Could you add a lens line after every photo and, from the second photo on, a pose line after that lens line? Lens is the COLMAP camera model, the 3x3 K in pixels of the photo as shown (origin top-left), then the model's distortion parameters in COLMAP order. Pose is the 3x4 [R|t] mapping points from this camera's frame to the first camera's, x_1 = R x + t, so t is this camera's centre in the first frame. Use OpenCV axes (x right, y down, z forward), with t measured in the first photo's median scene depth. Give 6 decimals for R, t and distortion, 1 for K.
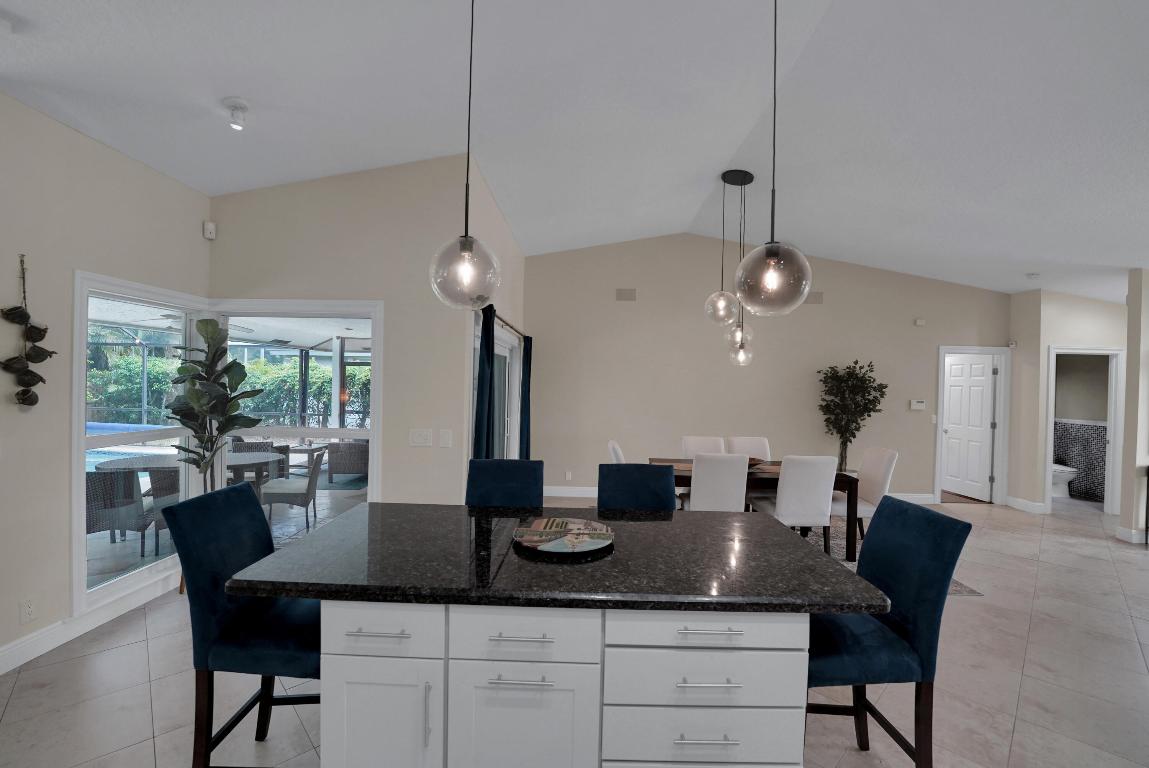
lens RADIAL K [[485.5, 0, 574.5], [0, 485.5, 384.0], [0, 0, 1]] dist [-0.026472, 0.000247]
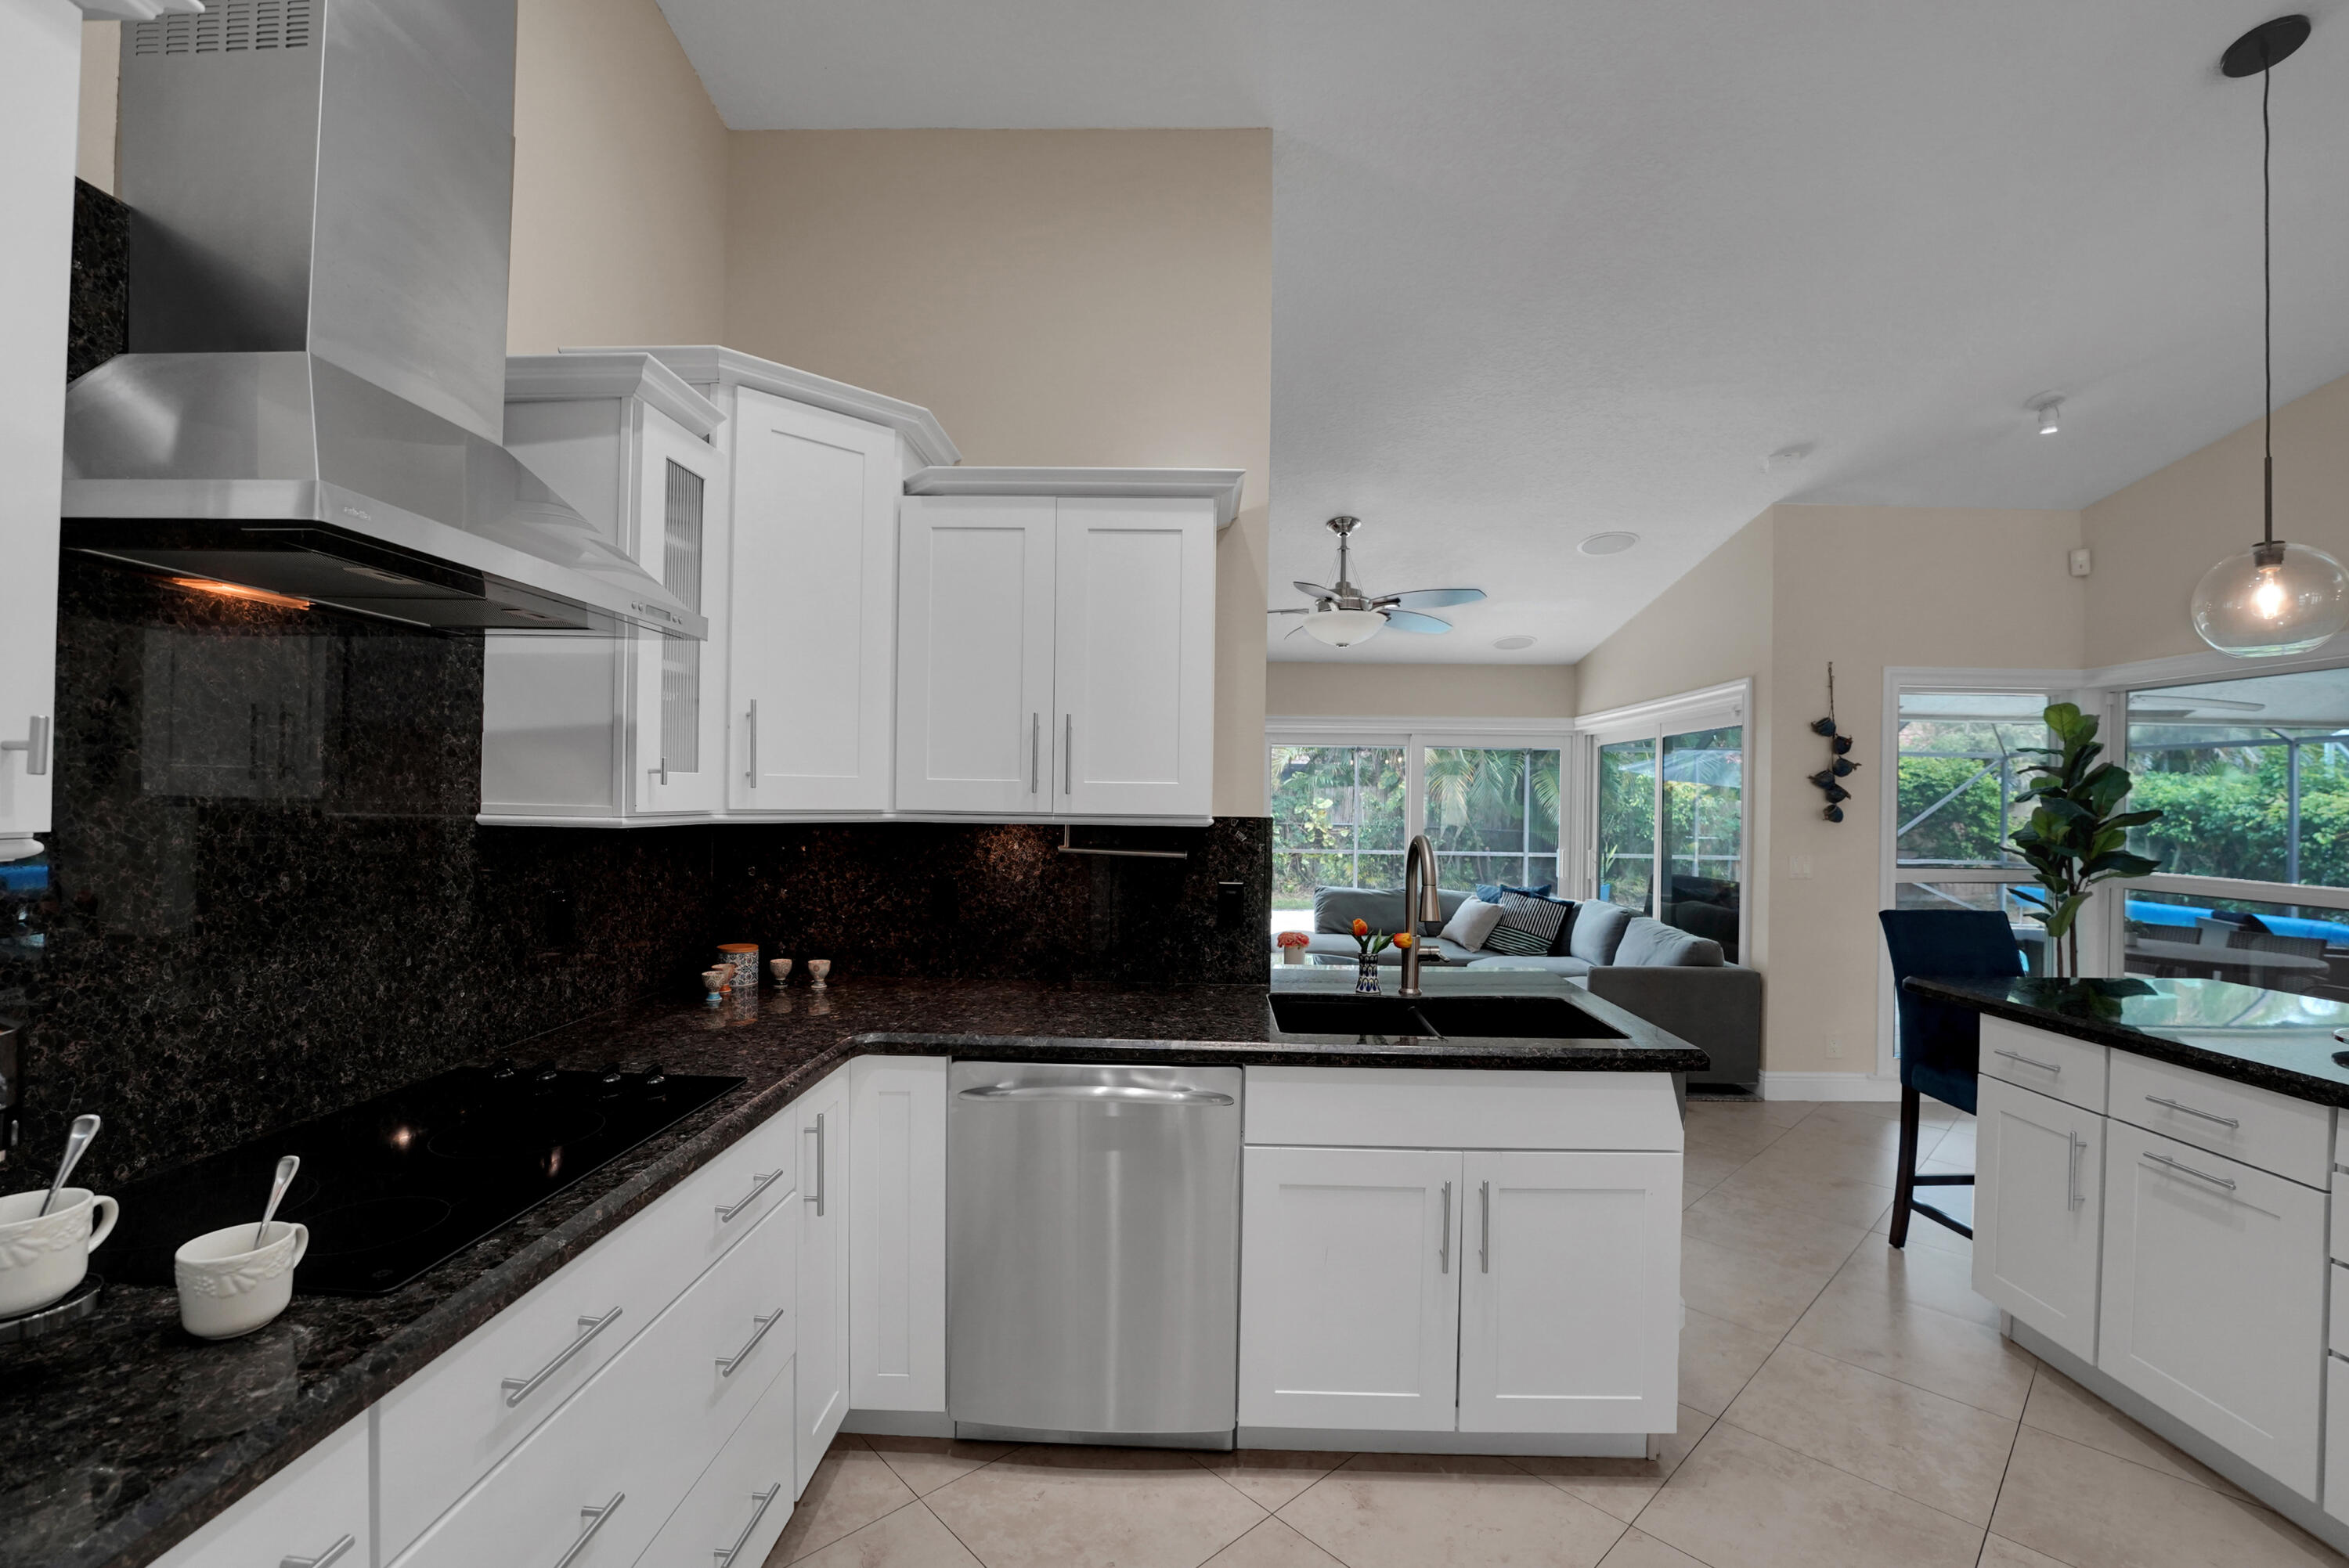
lens RADIAL K [[967.8, 0, 1208.8], [0, 967.8, 795.7], [0, 0, 1]] dist [-0.028389, -0.000014]
pose [[0.028658, -0.022365, -0.999339, 0.629826], [-0.015546, 0.999619, -0.022817, 0.049552], [0.999468, 0.016190, 0.028300, -0.270720]]
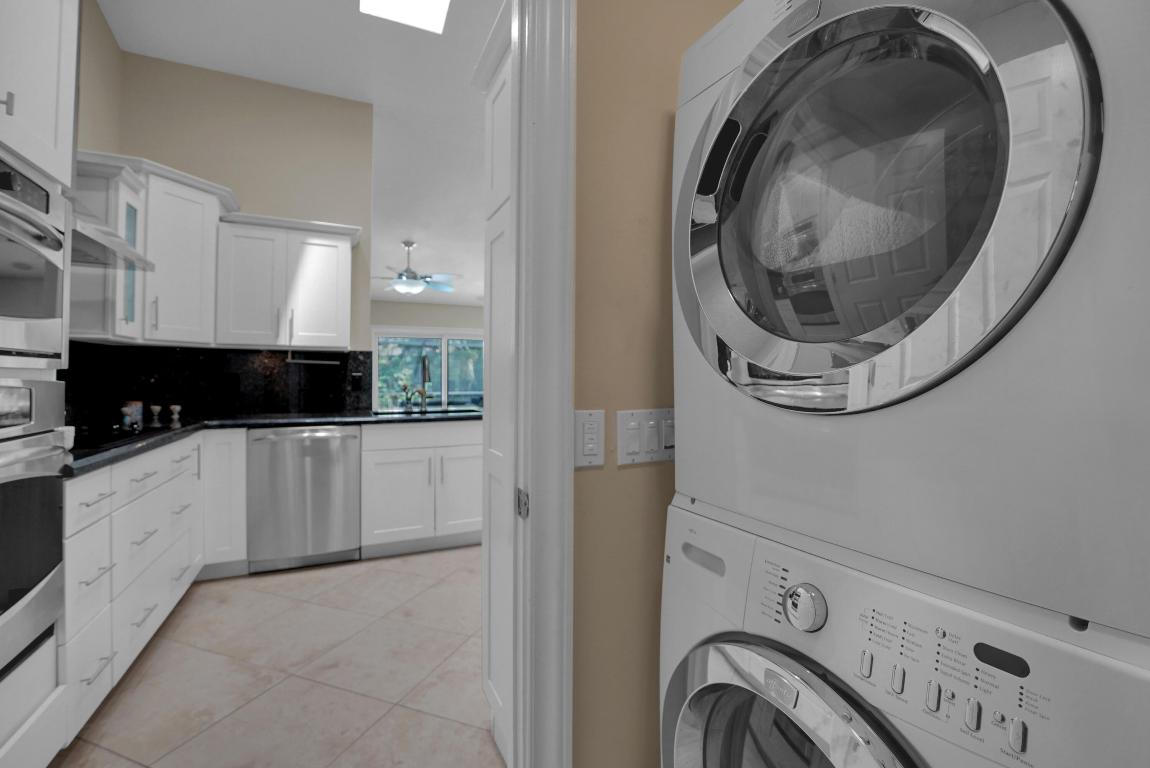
lens RADIAL K [[489.3, 0, 575.6], [0, 489.3, 375.8], [0, 0, 1]] dist [-0.024900, 0.000244]
pose [[0.449034, -0.027164, -0.893101, 1.094612], [0.003960, 0.999588, -0.028411, 0.150917], [0.893506, 0.009221, 0.448957, -0.283119]]
